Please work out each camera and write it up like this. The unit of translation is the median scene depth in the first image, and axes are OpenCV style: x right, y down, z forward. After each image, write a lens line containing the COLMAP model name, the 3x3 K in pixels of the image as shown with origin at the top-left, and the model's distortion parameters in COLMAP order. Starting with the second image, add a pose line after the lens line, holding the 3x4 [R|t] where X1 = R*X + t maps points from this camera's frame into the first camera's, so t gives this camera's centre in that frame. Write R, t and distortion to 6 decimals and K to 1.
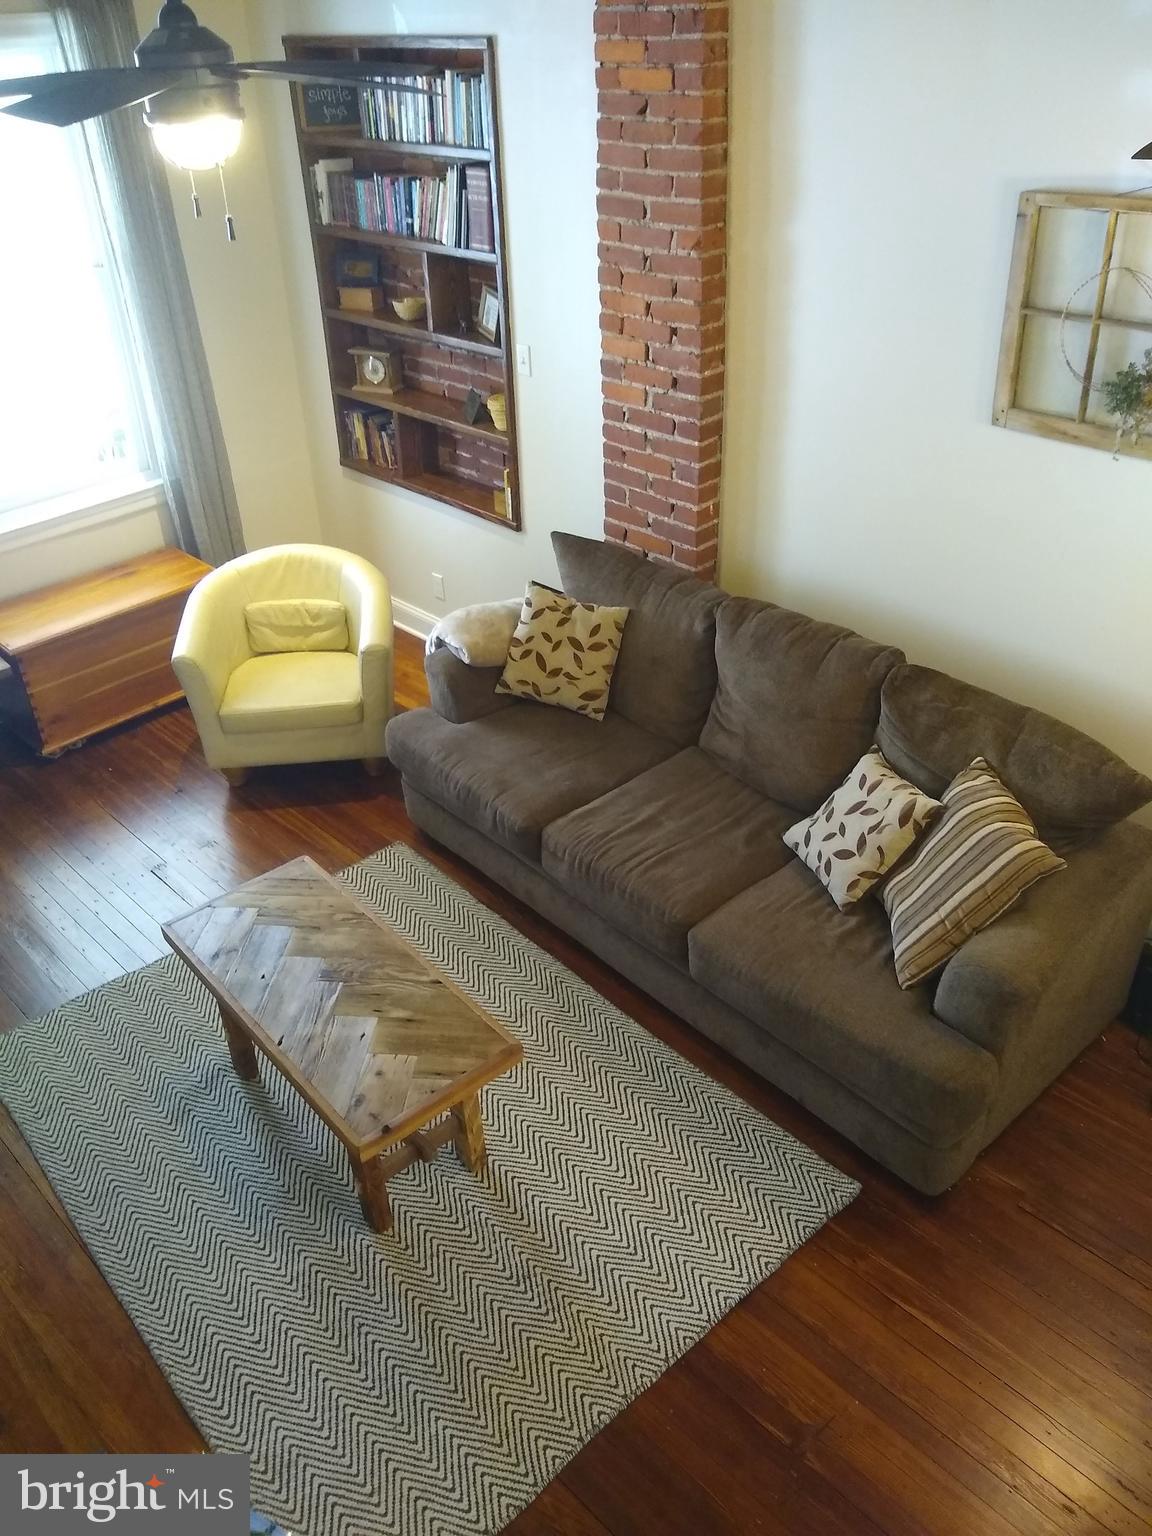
lens RADIAL K [[1193.7, 0, 575.8], [0, 1193.7, 749.8], [0, 0, 1]] dist [-0.010000, -0.015893]
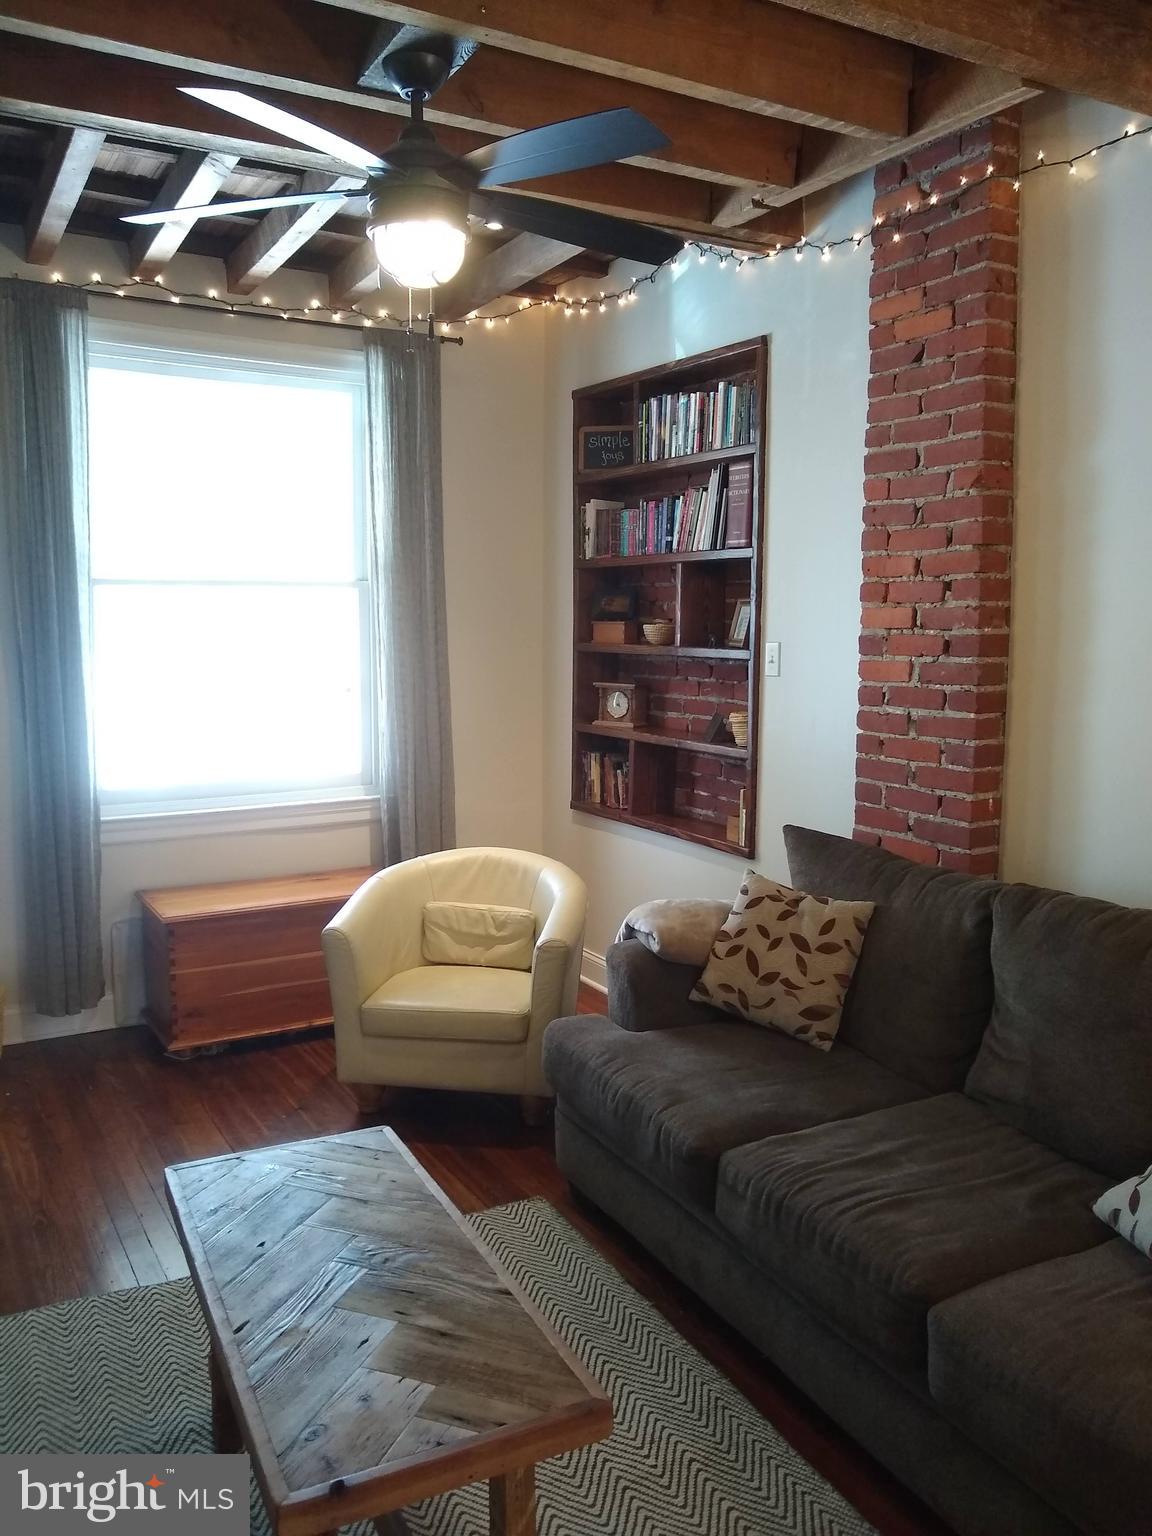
lens RADIAL K [[1193.7, 0, 571.0], [0, 1193.7, 758.7], [0, 0, 1]] dist [-0.010000, -0.015893]
pose [[0.966257, 0.064720, -0.249316, 0.041401], [-0.166134, 0.896273, -0.411211, 0.145865], [0.196842, 0.438756, 0.876782, 0.249890]]
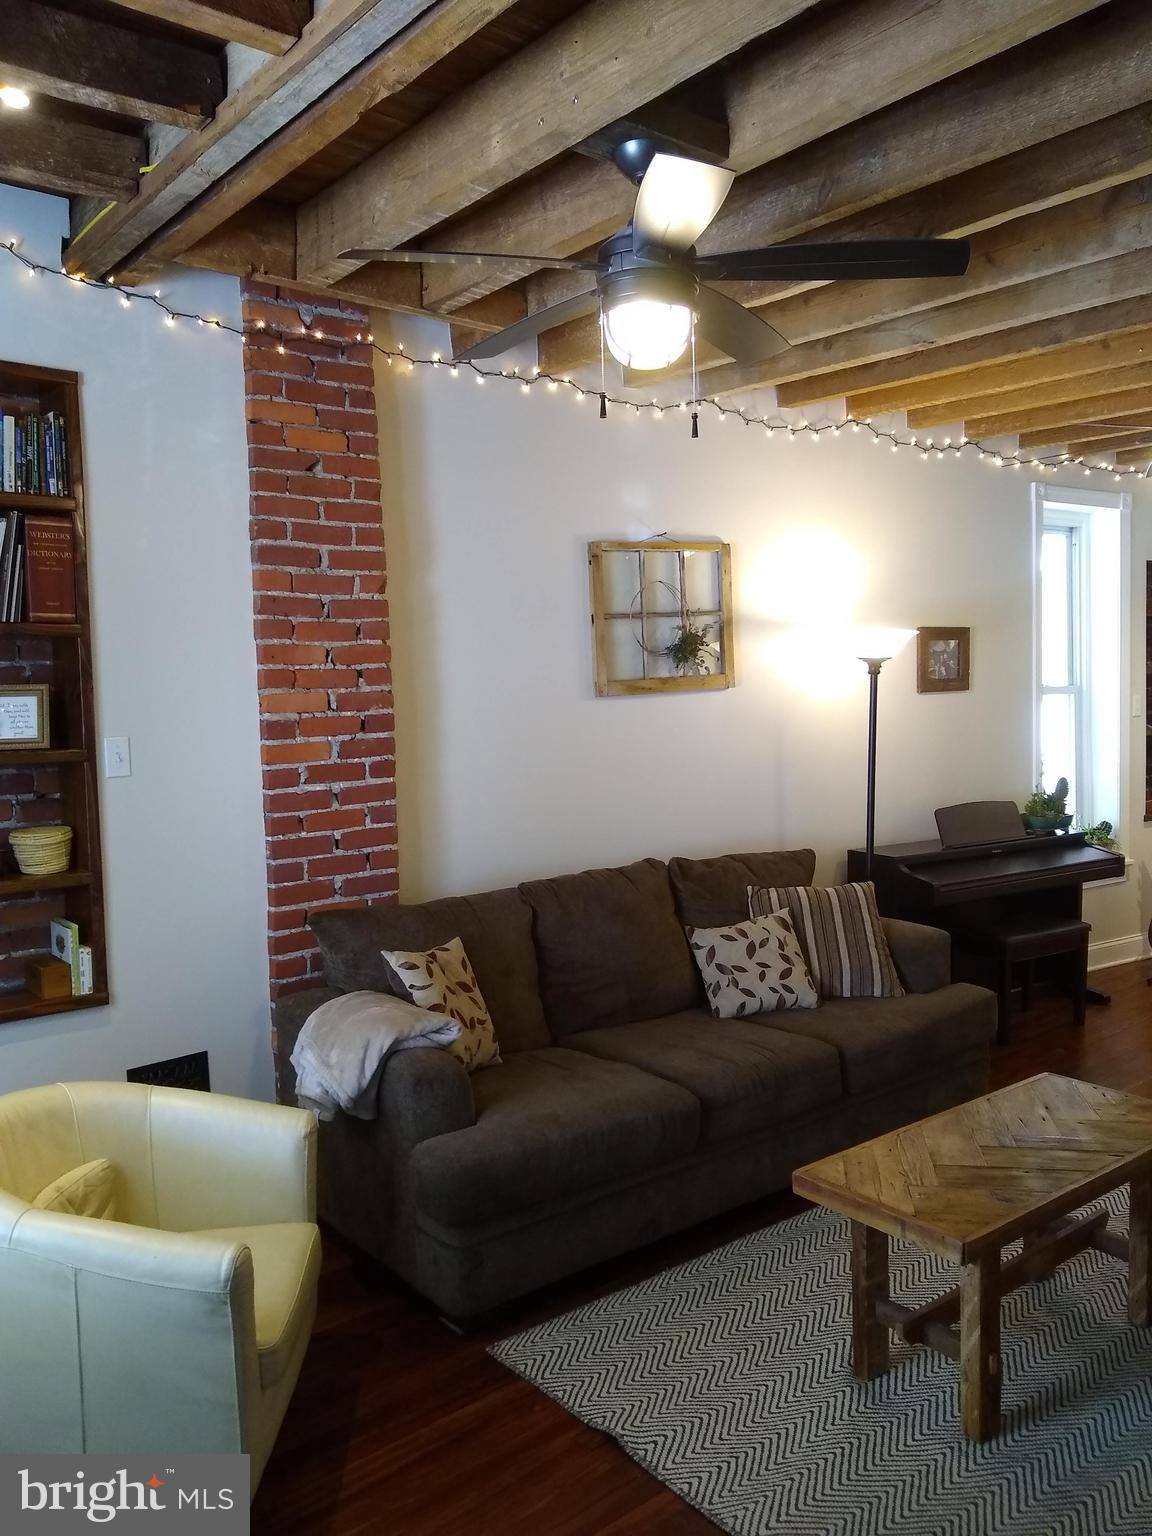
lens RADIAL K [[1193.7, 0, 574.8], [0, 1193.7, 758.8], [0, 0, 1]] dist [-0.010000, -0.015893]
pose [[0.072468, -0.037252, 0.996675, -0.858321], [0.553125, 0.833049, -0.009081, -0.176894], [-0.829940, 0.551944, 0.080974, 0.780554]]
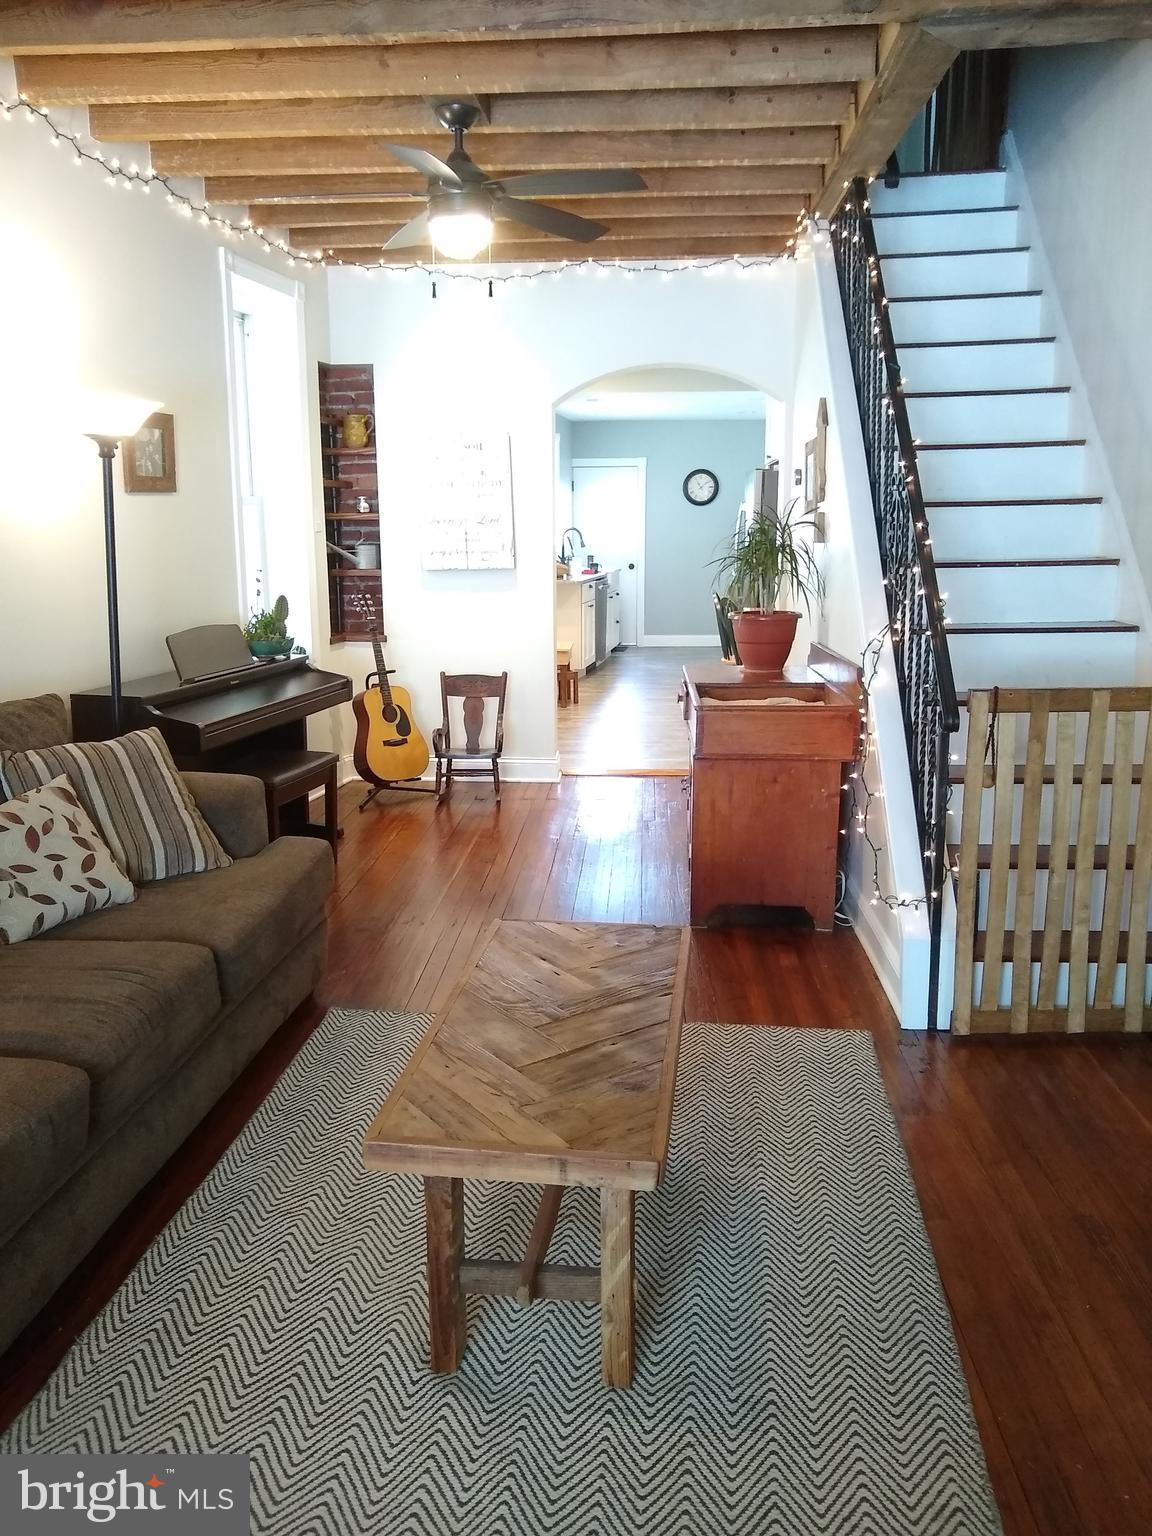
lens RADIAL K [[1193.7, 0, 564.1], [0, 1193.7, 765.2], [0, 0, 1]] dist [-0.010000, -0.015893]
pose [[-0.657779, -0.122219, 0.743229, -0.557271], [0.422860, 0.756650, 0.498669, -0.220530], [-0.623310, 0.642296, -0.446027, 0.922759]]
